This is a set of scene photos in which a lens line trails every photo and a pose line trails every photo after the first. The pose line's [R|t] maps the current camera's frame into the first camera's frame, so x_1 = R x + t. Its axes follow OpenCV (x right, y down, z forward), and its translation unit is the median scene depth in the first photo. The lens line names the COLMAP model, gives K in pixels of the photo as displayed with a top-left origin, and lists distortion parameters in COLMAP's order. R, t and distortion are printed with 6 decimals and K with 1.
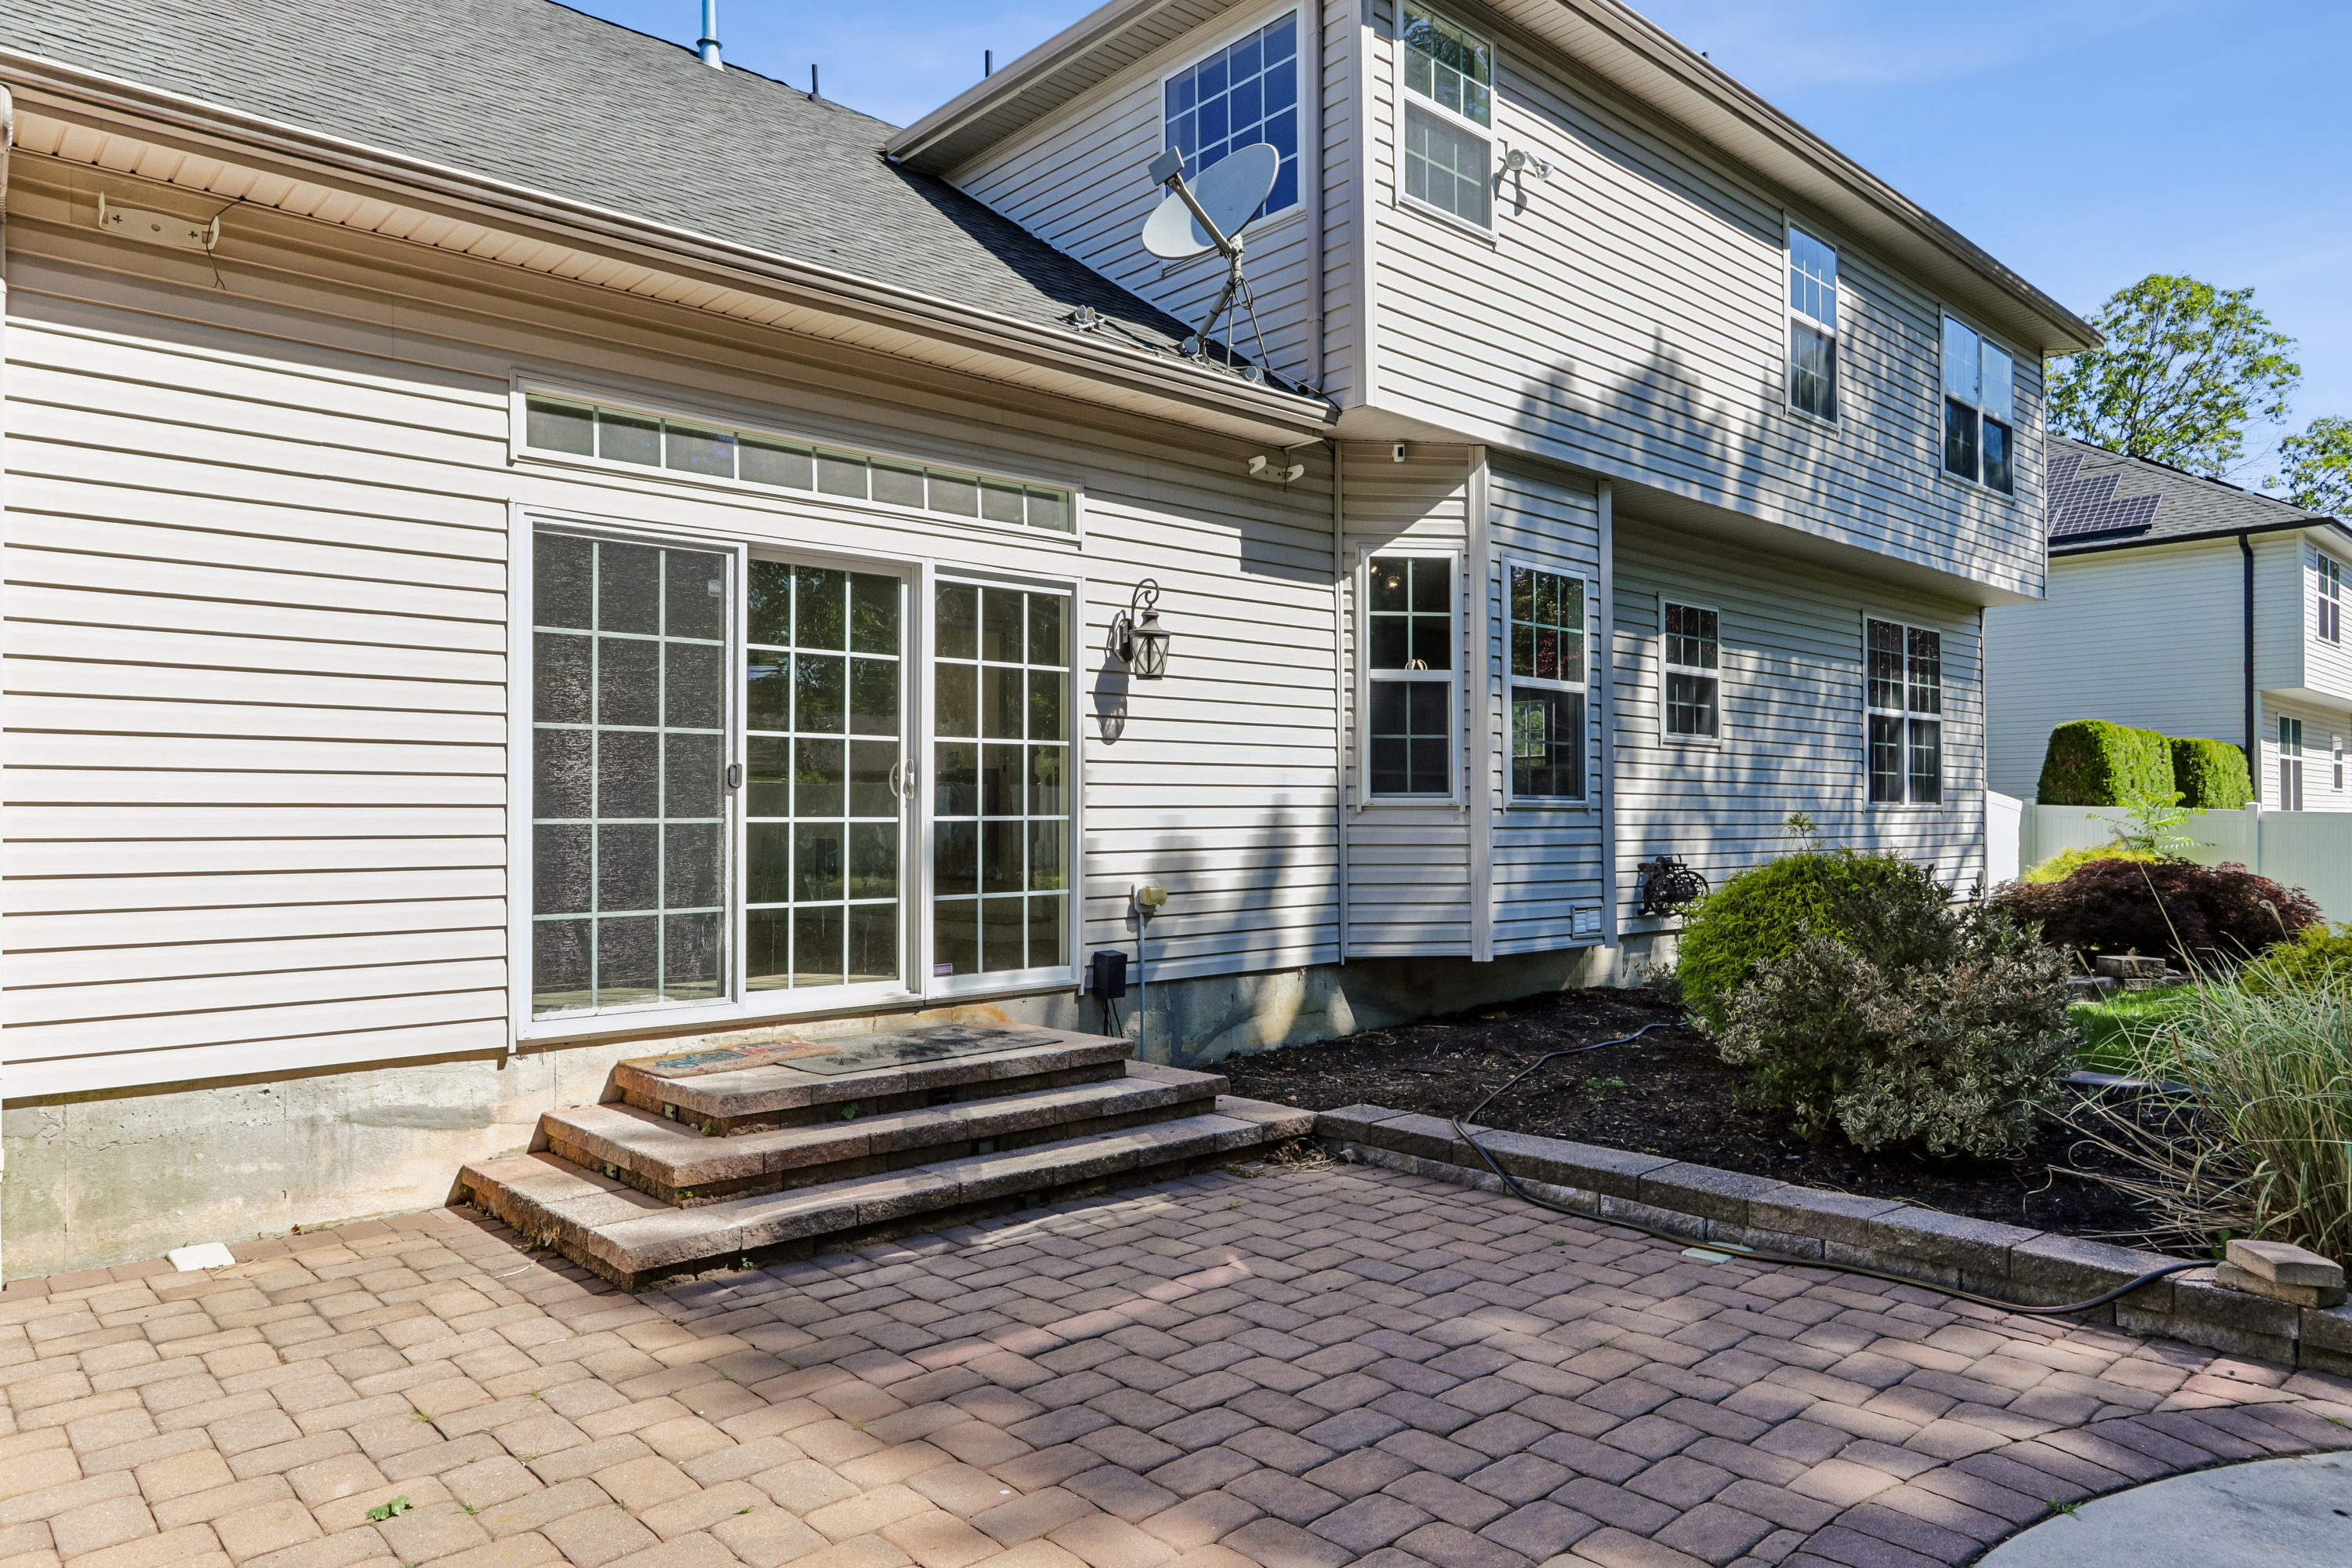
lens RADIAL K [[1485.7, 0, 1181.2], [0, 1485.7, 806.3], [0, 0, 1]] dist [-0.018848, 0.015384]
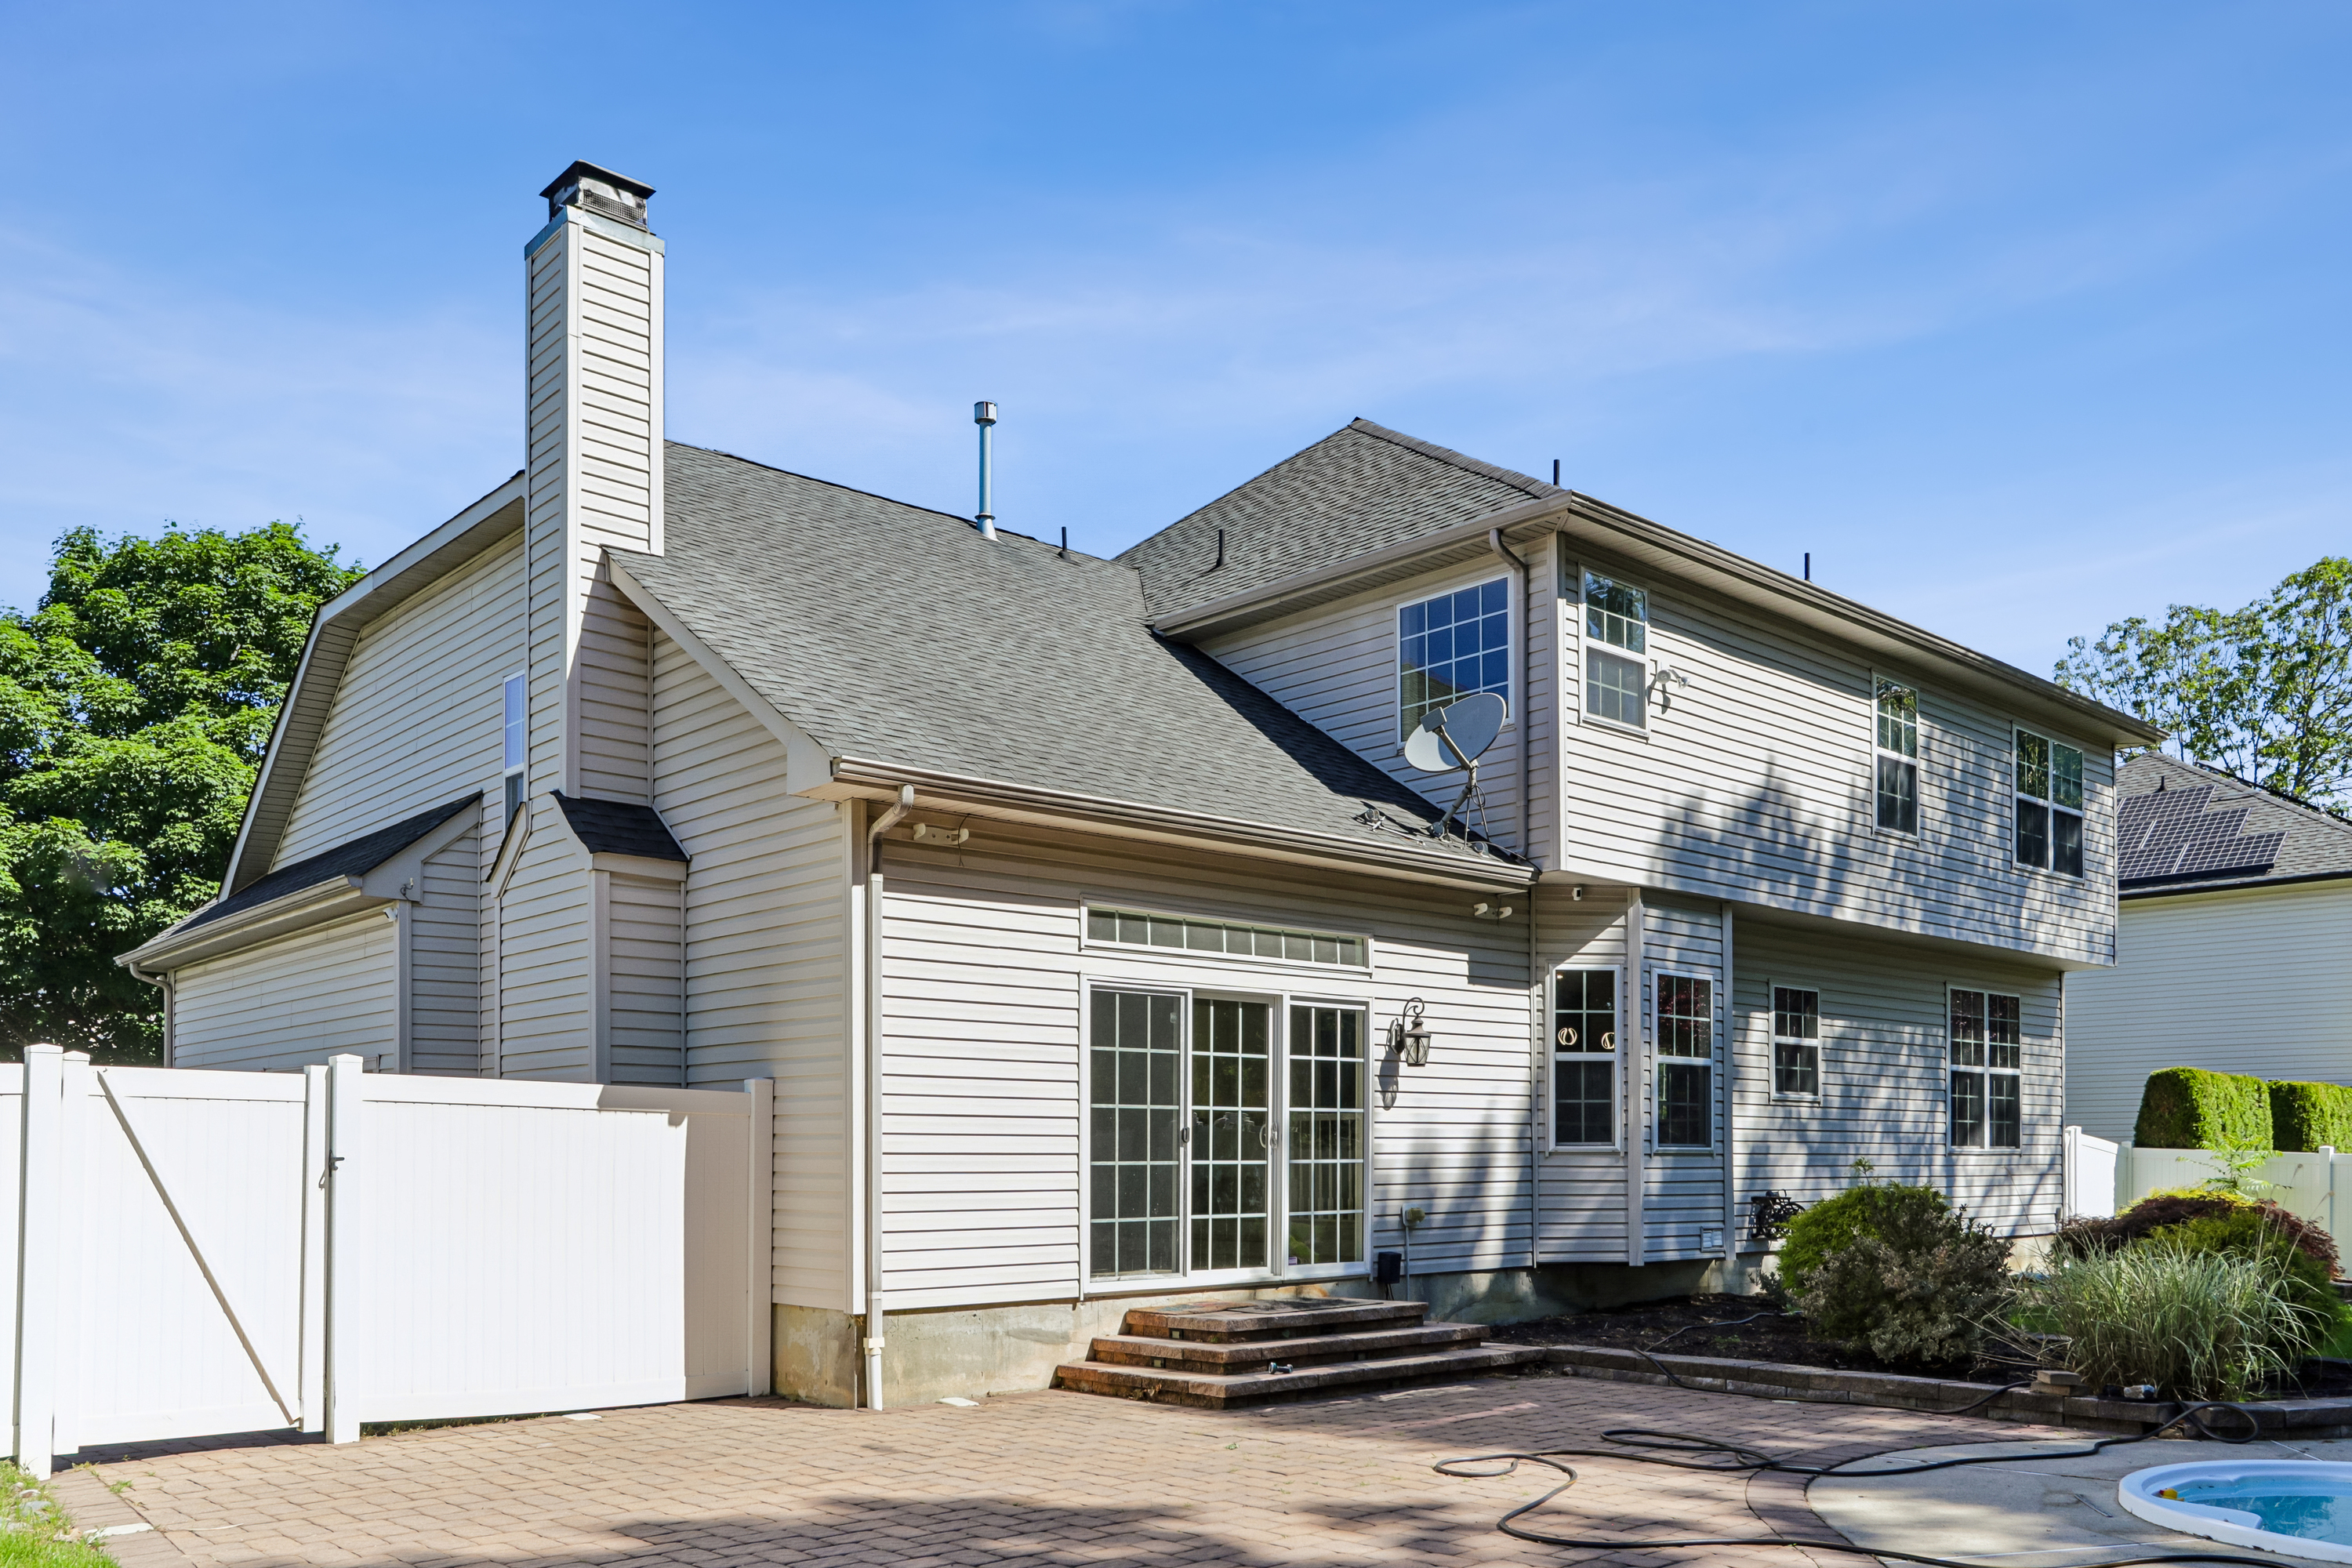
lens RADIAL K [[1833.4, 0, 1184.7], [0, 1833.4, 1160.2], [0, 0, 1]] dist [-0.005998, -0.019001]
pose [[0.999992, 0.001379, -0.003786, -0.220882], [-0.001341, 0.999950, 0.009910, -0.009371], [0.003799, -0.009905, 0.999944, -0.734196]]
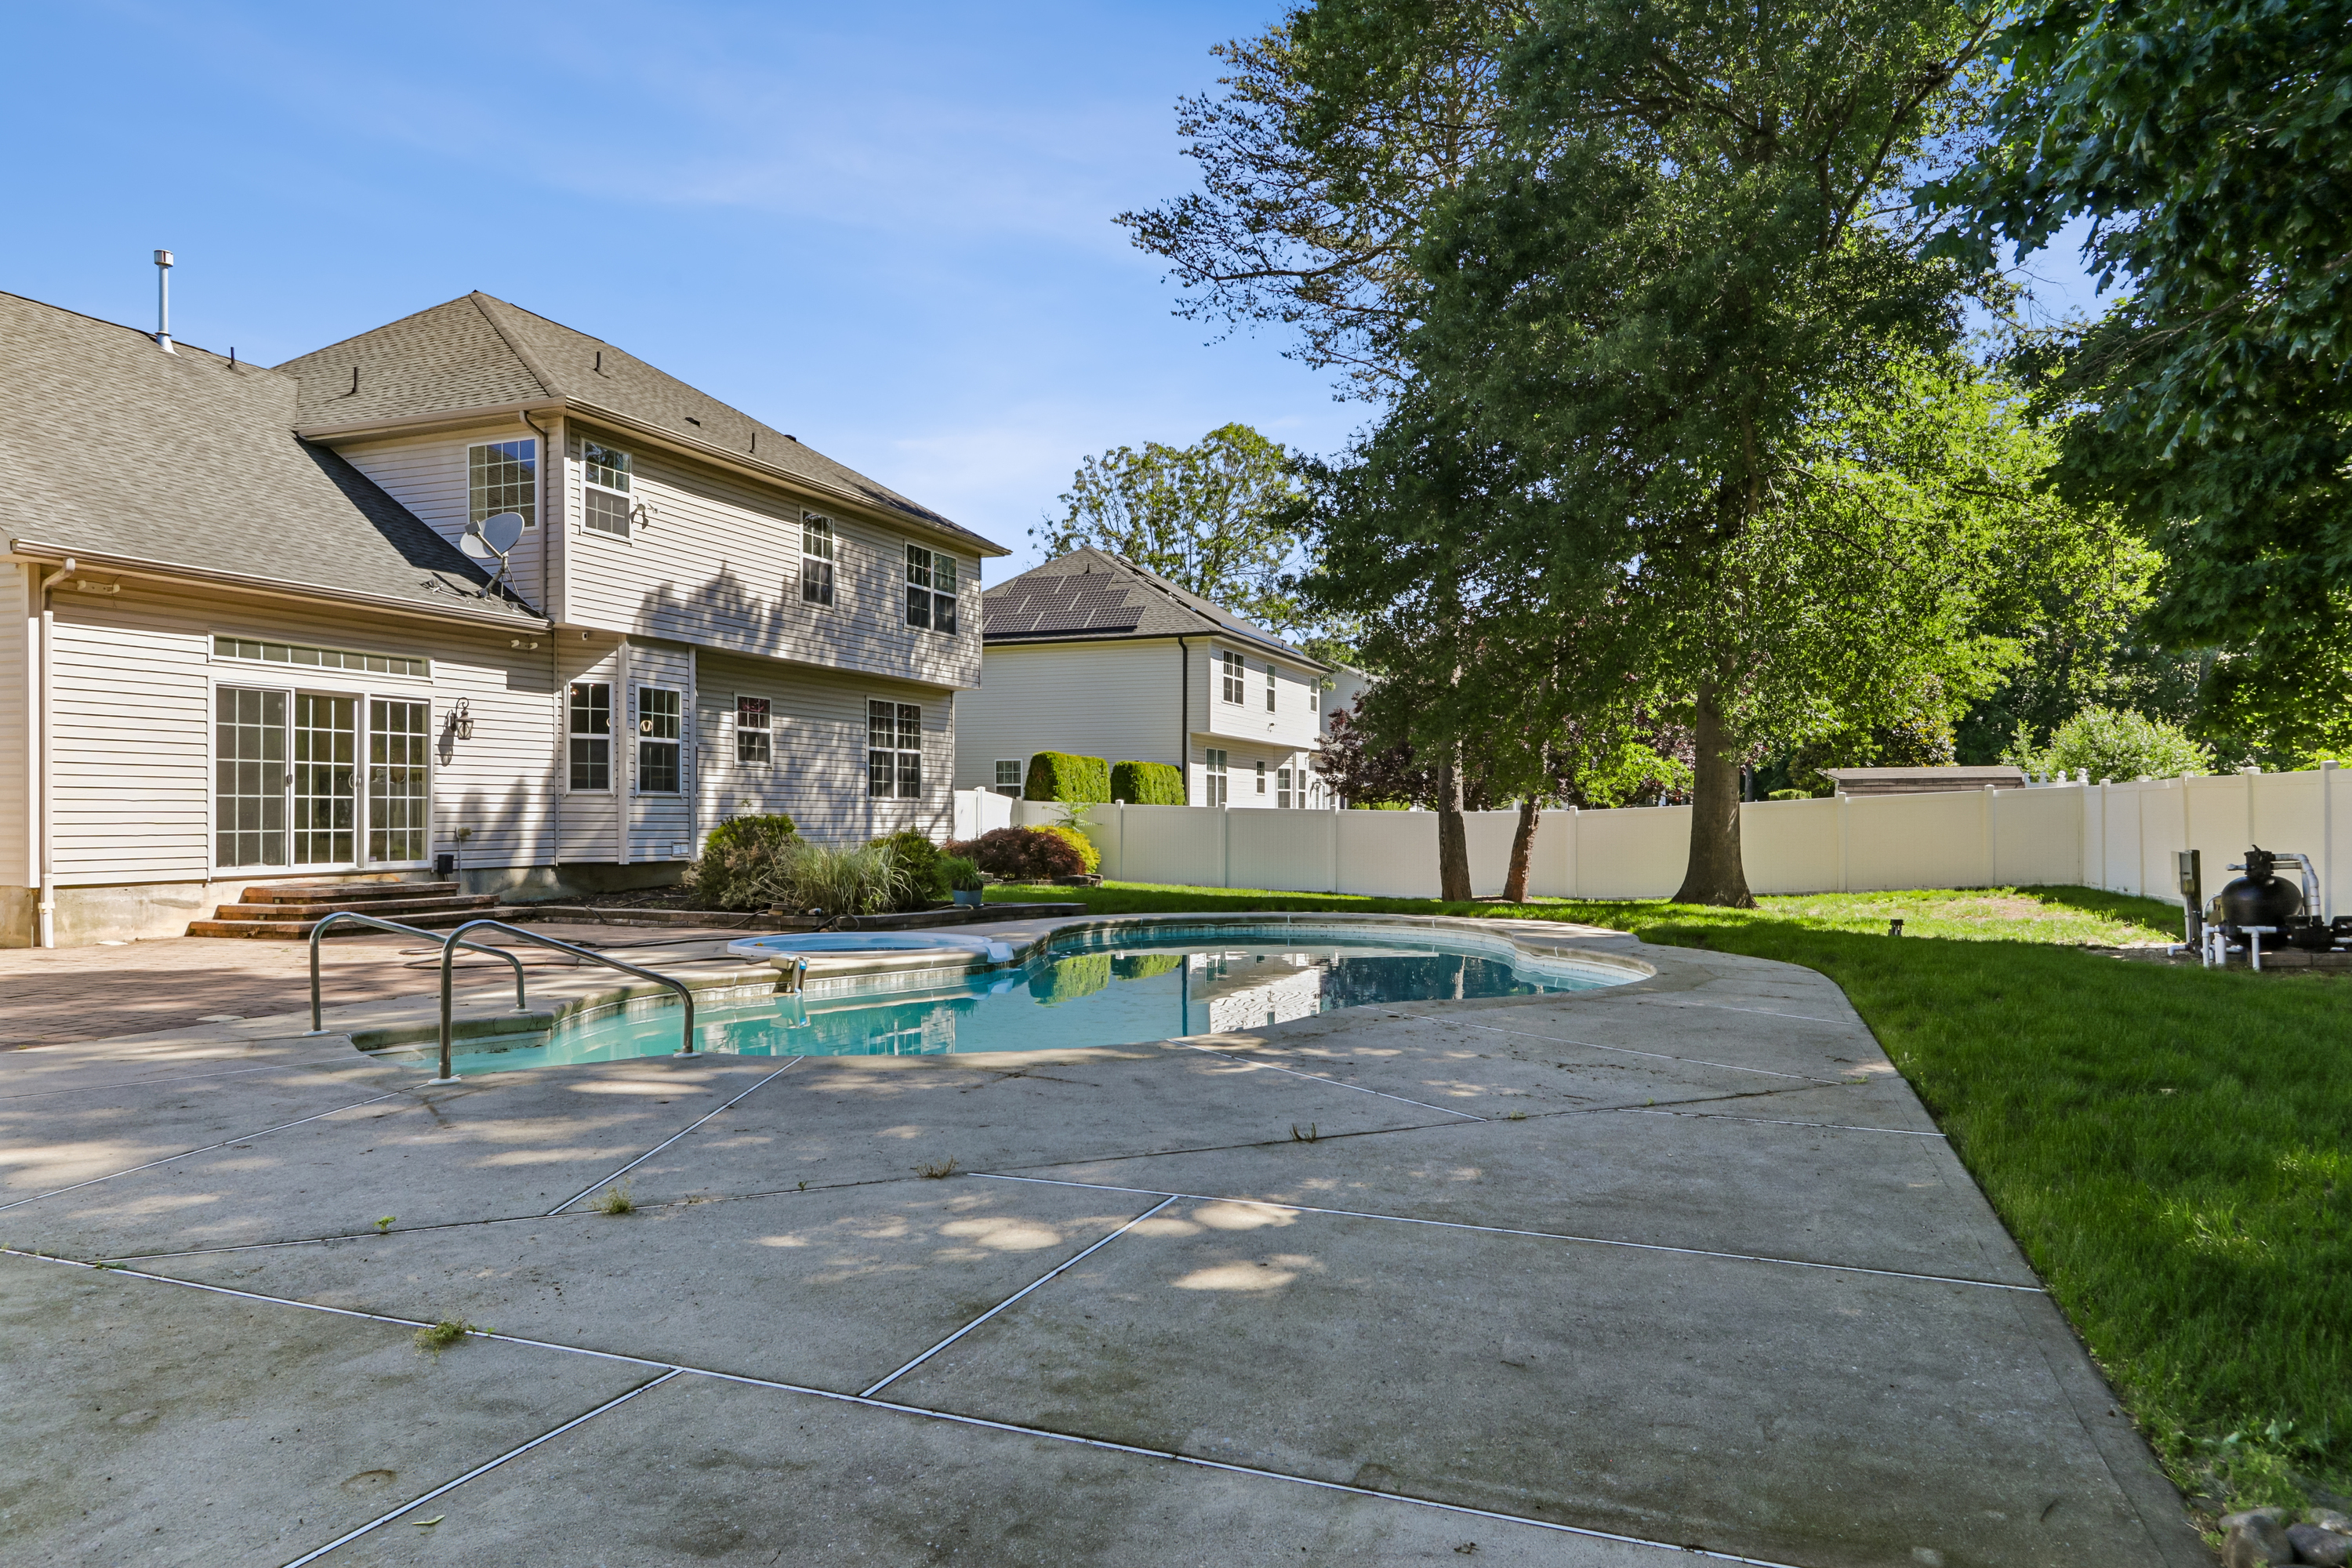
lens RADIAL K [[1485.7, 0, 1161.7], [0, 1485.7, 828.2], [0, 0, 1]] dist [-0.018848, 0.015384]
pose [[0.901567, 0.001438, 0.432637, -0.036041], [-0.008803, 0.999848, 0.015021, 0.009640], [-0.432550, -0.017351, 0.901443, -1.468653]]
